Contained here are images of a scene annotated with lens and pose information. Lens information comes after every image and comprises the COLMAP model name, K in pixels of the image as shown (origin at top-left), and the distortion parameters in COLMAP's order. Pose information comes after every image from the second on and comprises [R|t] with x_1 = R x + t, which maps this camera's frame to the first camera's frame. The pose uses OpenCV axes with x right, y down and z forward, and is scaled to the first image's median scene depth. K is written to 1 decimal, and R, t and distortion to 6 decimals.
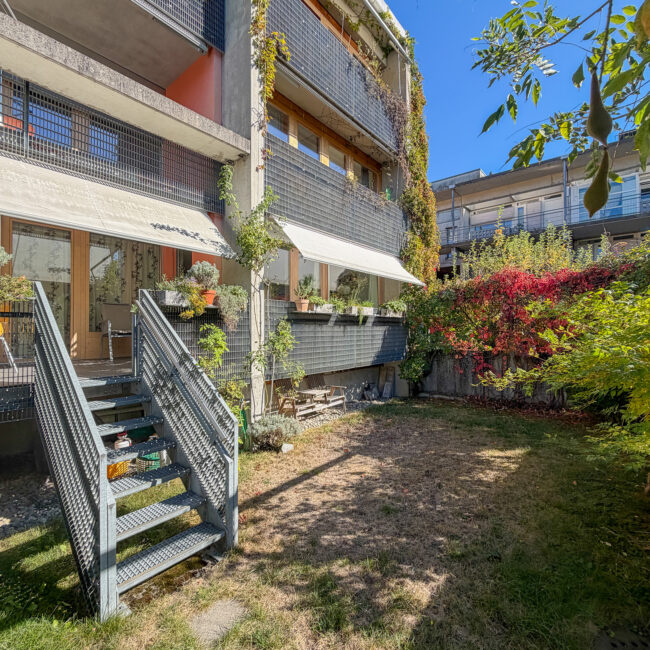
lens RADIAL K [[342.7, 0, 326.0], [0, 342.7, 321.5], [0, 0, 1]] dist [0.003290, -0.001588]
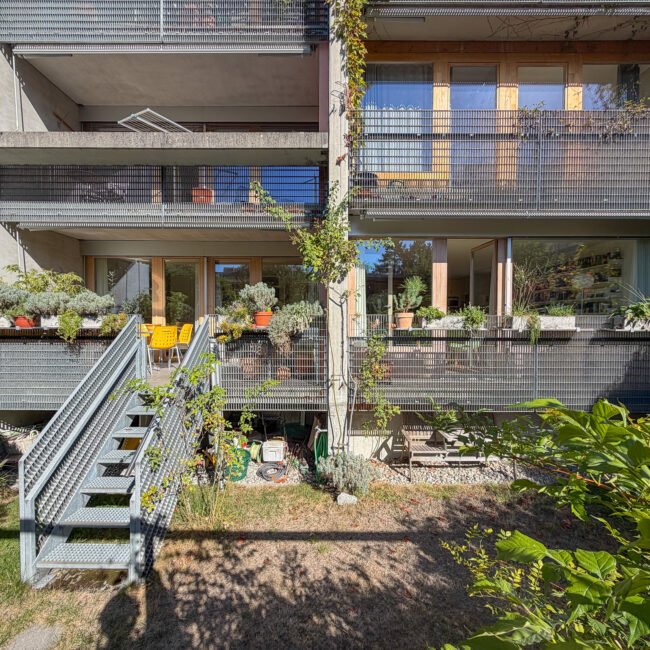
lens RADIAL K [[342.7, 0, 324.2], [0, 342.7, 325.0], [0, 0, 1]] dist [0.003290, -0.001588]
pose [[0.637100, 0.019847, -0.770525, 0.433772], [0.010485, 0.999353, 0.034411, -0.069118], [0.770709, -0.030002, 0.636480, 0.414722]]
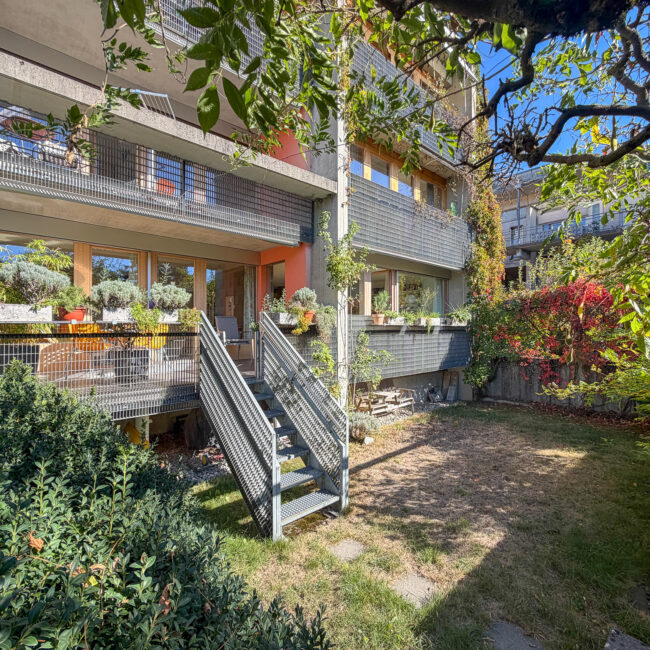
lens RADIAL K [[342.7, 0, 325.2], [0, 342.7, 322.8], [0, 0, 1]] dist [0.003290, -0.001588]
pose [[0.987883, 0.003327, -0.155167, -0.073096], [-0.001996, 0.999960, 0.008735, -0.046713], [0.155190, -0.008320, 0.987850, -0.182804]]
